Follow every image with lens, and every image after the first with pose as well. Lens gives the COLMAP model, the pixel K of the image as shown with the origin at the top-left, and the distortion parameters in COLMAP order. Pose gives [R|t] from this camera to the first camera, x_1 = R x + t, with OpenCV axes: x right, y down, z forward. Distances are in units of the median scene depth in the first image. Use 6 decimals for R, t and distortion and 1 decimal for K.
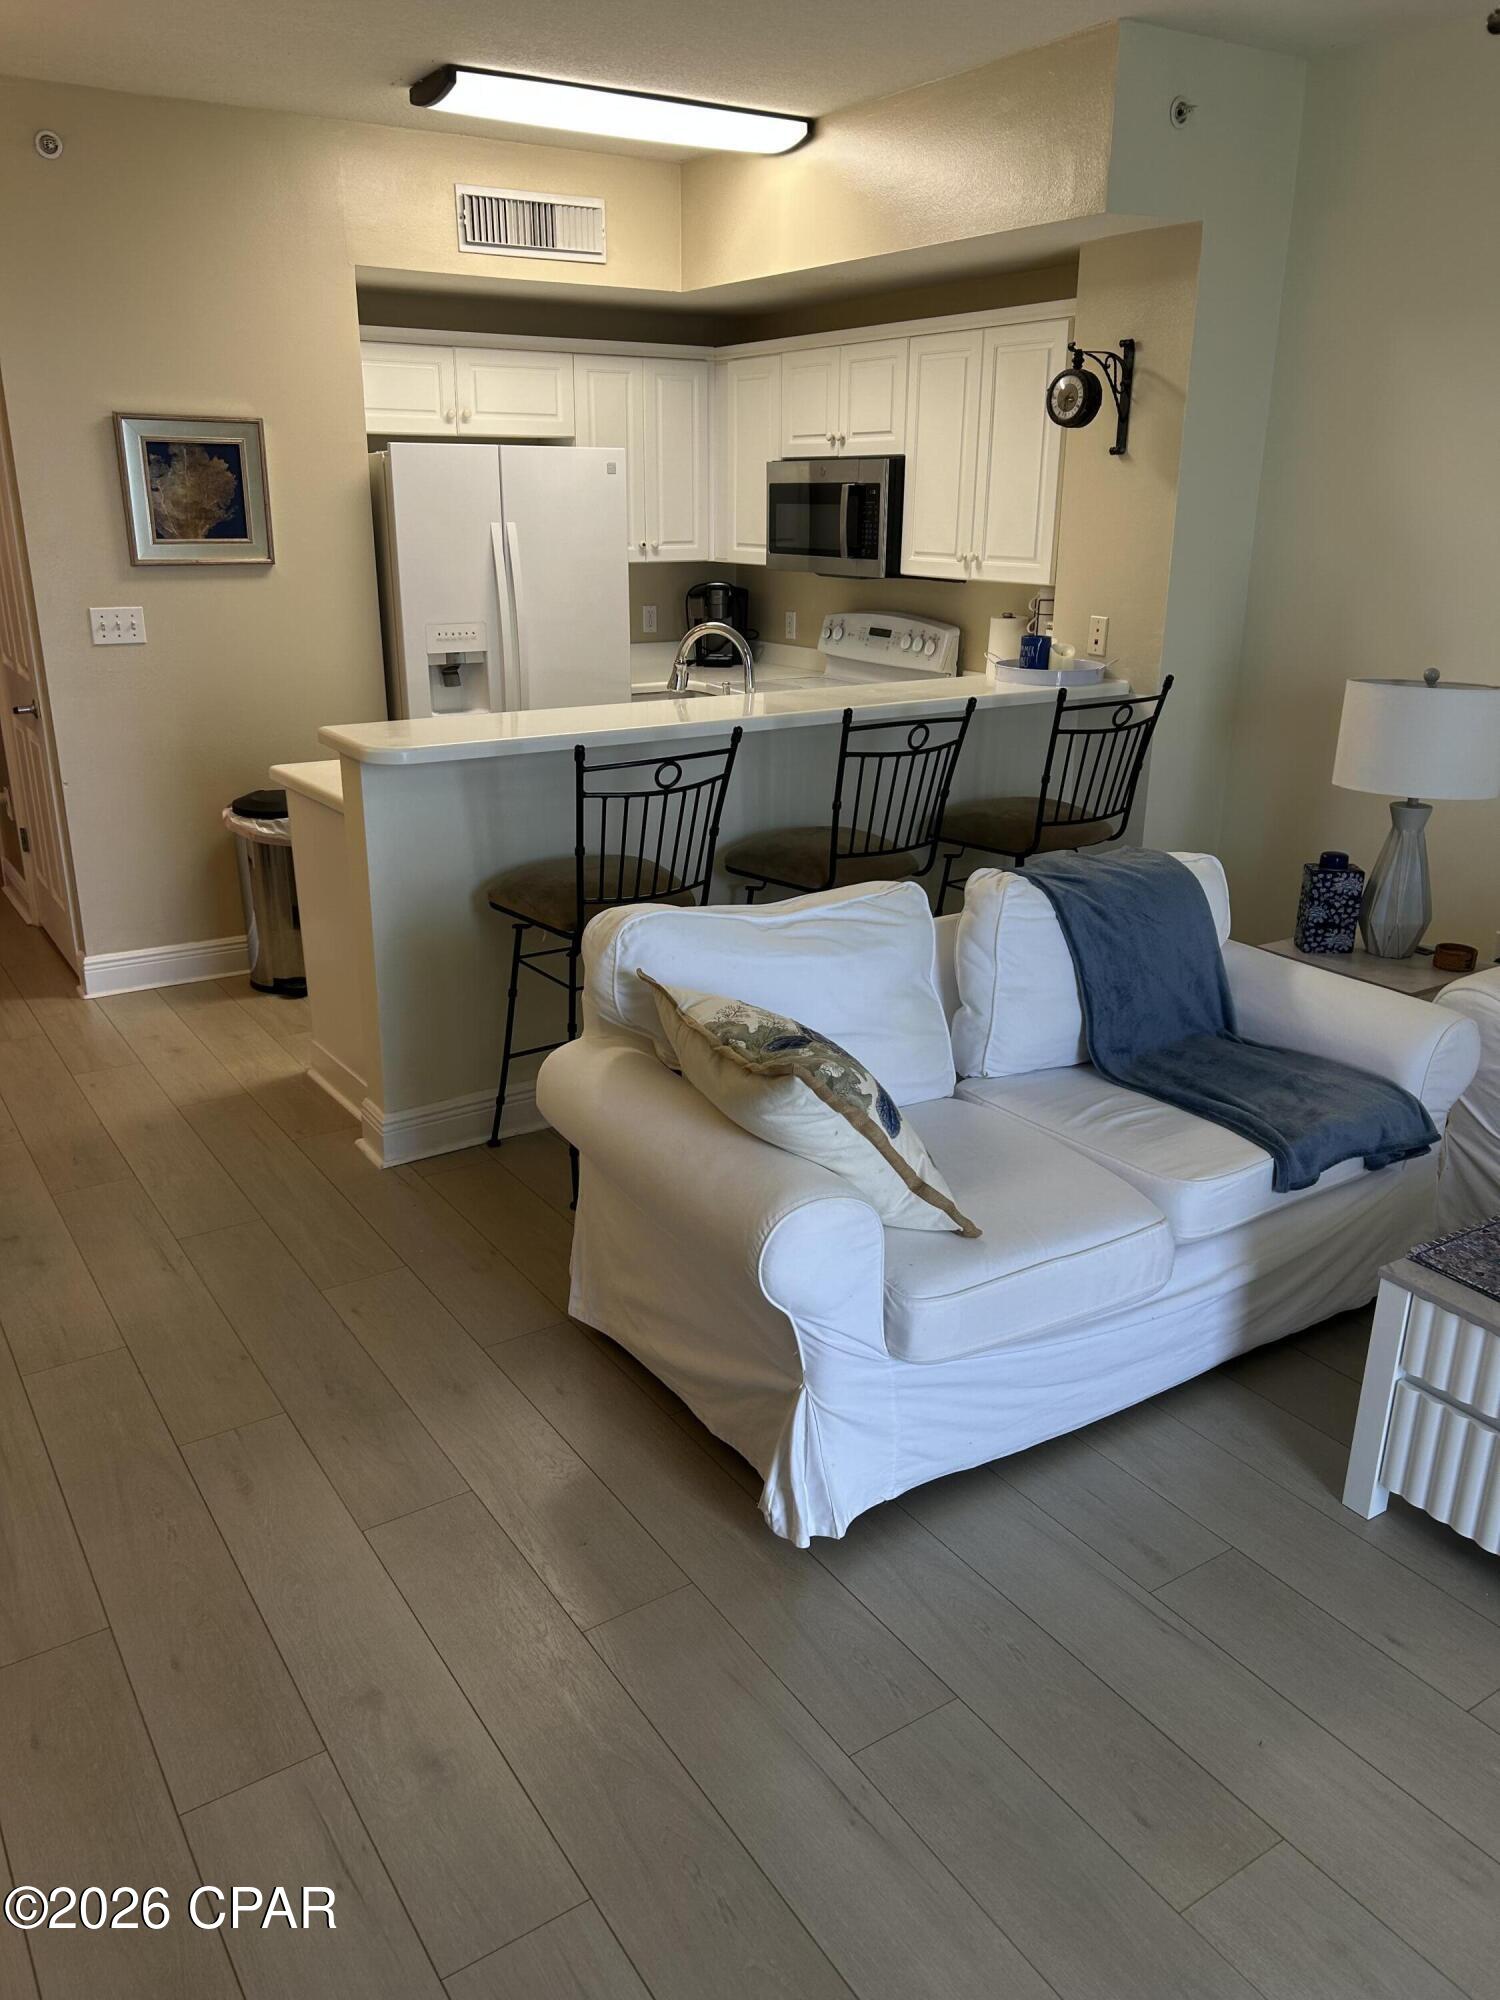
lens RADIAL K [[1518.0, 0, 759.3], [0, 1518.0, 1004.5], [0, 0, 1]] dist [0.104939, -0.103806]
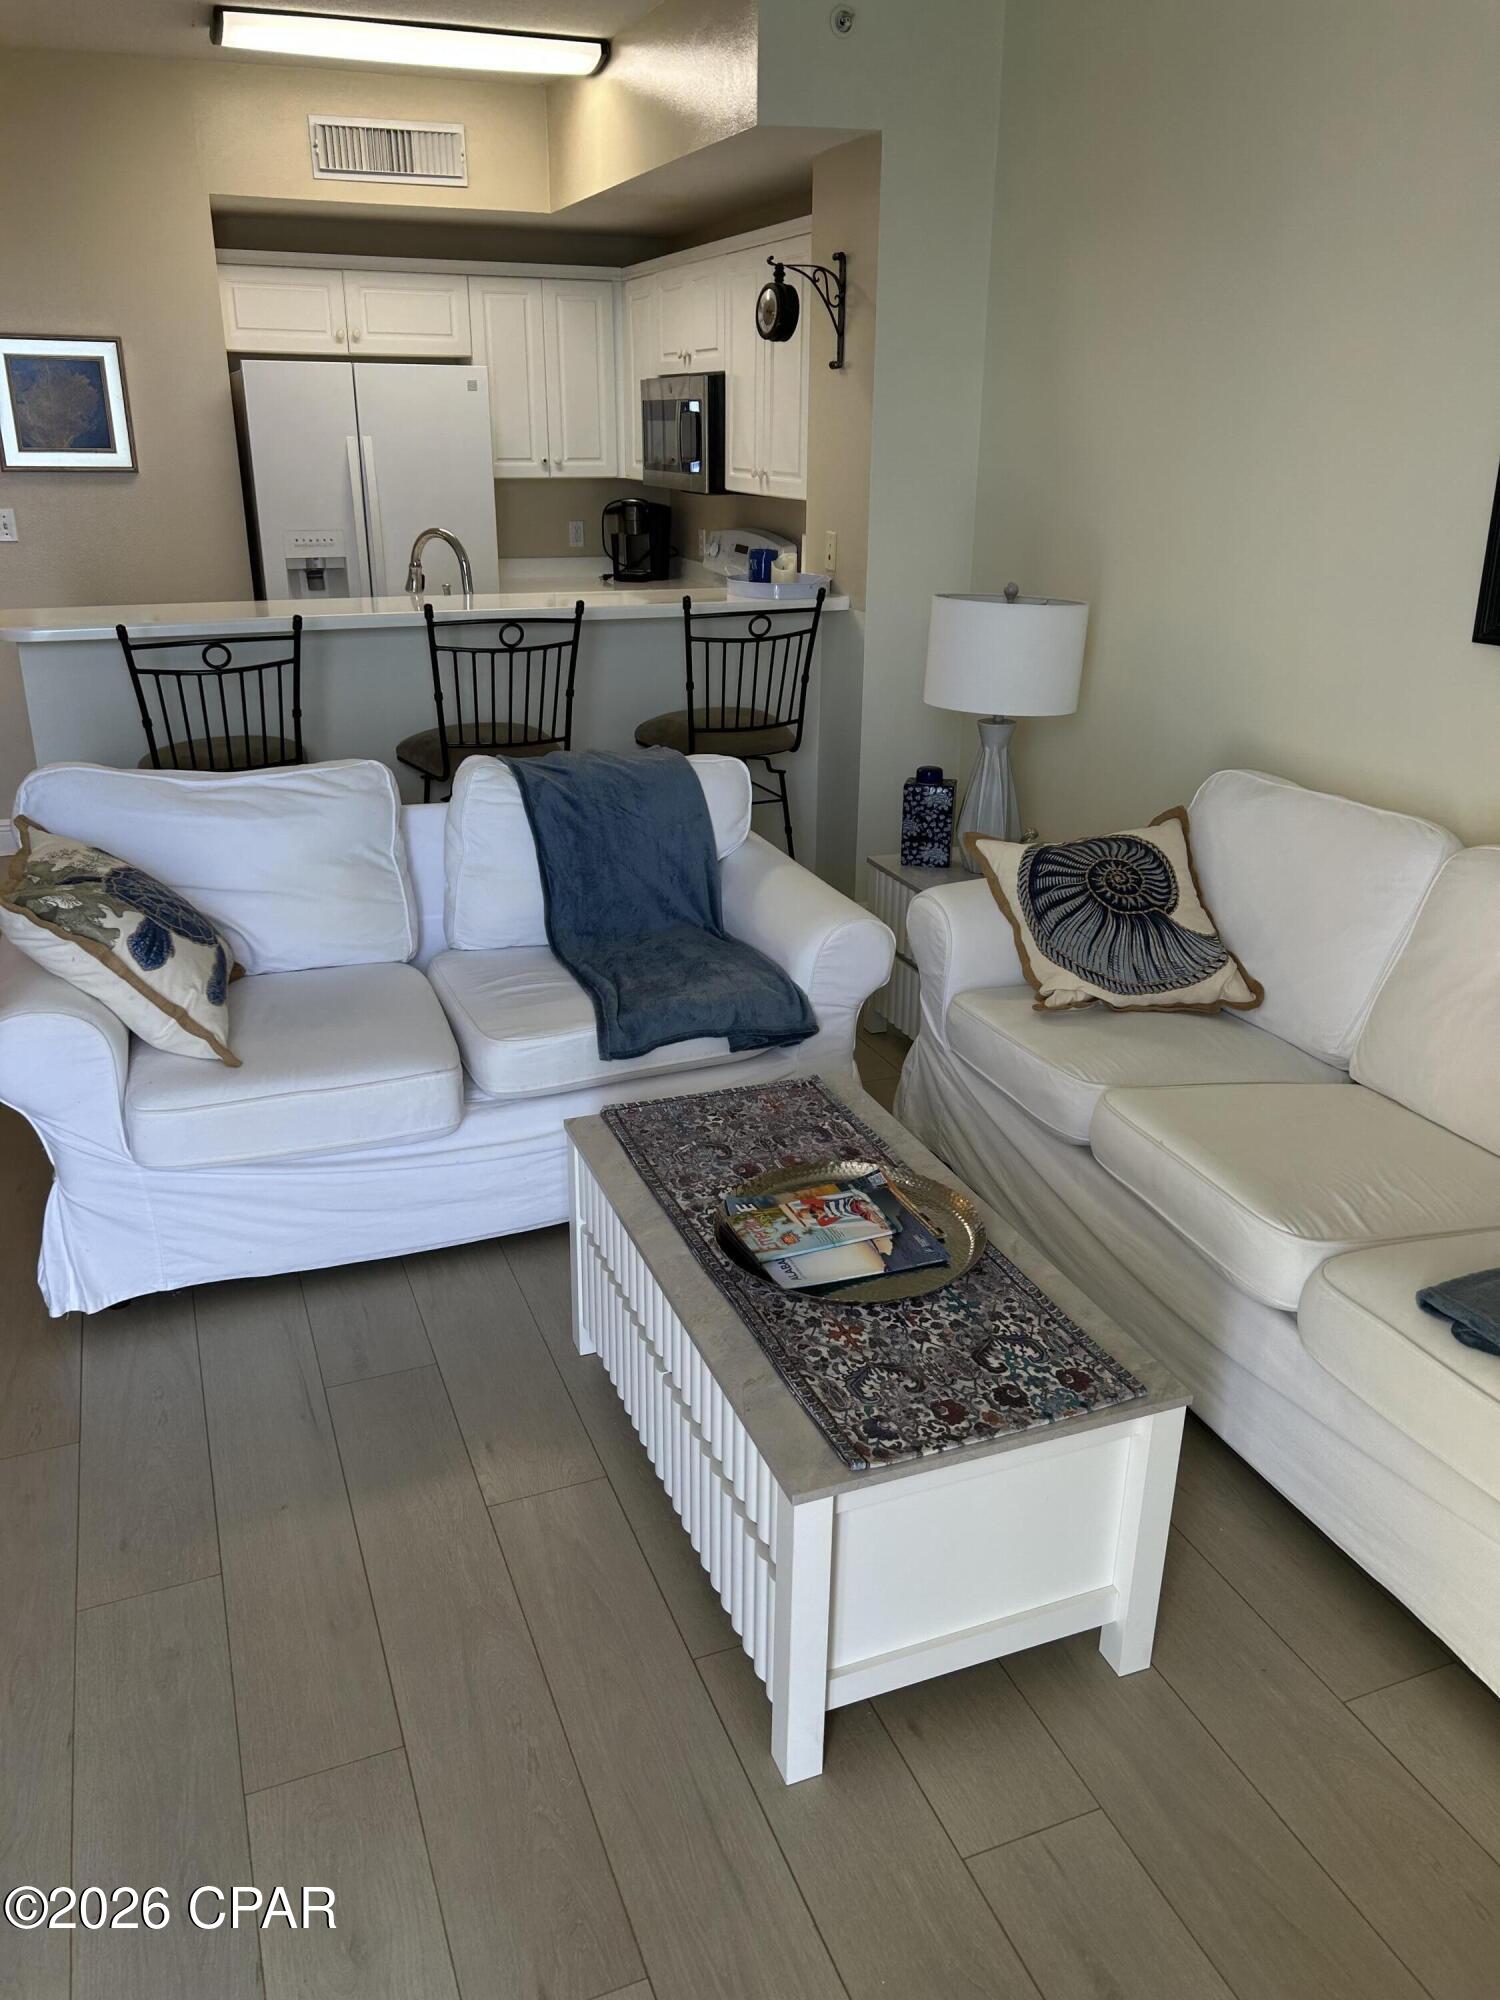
lens RADIAL K [[1518.0, 0, 759.3], [0, 1518.0, 1004.5], [0, 0, 1]] dist [0.104939, -0.103806]
pose [[0.979315, 0.072321, -0.188977, 0.421000], [-0.064945, 0.996876, 0.044944, 0.018229], [0.191637, -0.031741, 0.980952, -0.017342]]
